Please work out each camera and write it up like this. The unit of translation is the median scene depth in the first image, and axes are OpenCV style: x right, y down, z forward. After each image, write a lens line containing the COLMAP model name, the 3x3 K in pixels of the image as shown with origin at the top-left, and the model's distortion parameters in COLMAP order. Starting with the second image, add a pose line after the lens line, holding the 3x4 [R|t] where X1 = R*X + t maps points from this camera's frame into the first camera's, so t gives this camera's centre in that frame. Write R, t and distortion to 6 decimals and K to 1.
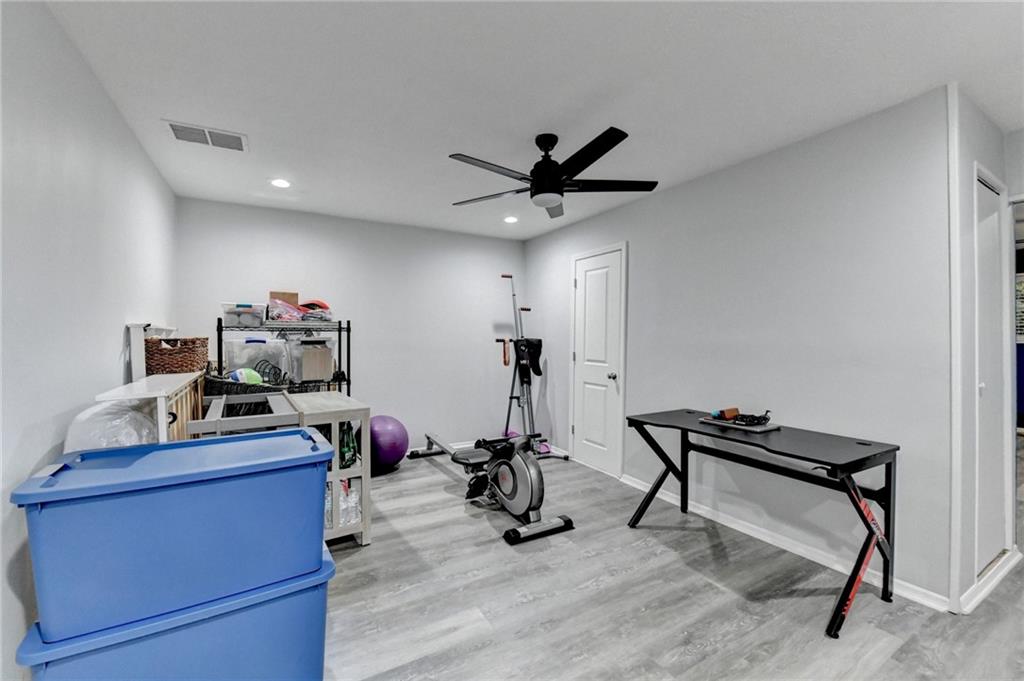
lens RADIAL K [[421.0, 0, 510.1], [0, 421.0, 337.2], [0, 0, 1]] dist [-0.017269, -0.001327]
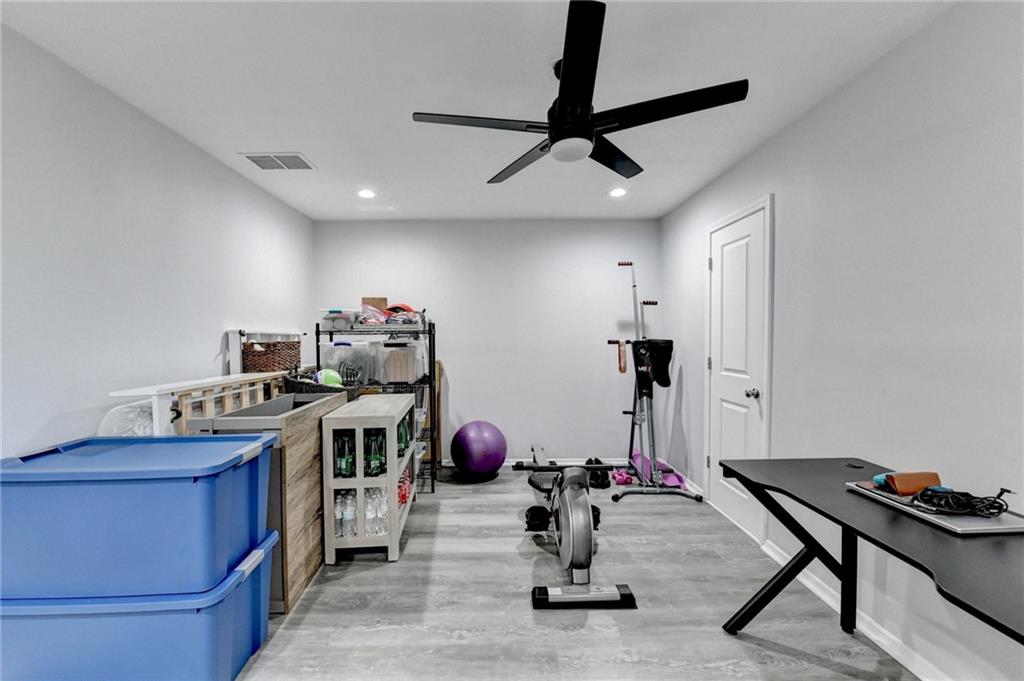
lens RADIAL K [[421.0, 0, 507.4], [0, 421.0, 339.3], [0, 0, 1]] dist [-0.017269, -0.001327]
pose [[0.871382, -0.006307, -0.490565, 0.307797], [0.008326, 0.999963, 0.001932, -0.001451], [0.490534, -0.005768, 0.871403, 0.278013]]
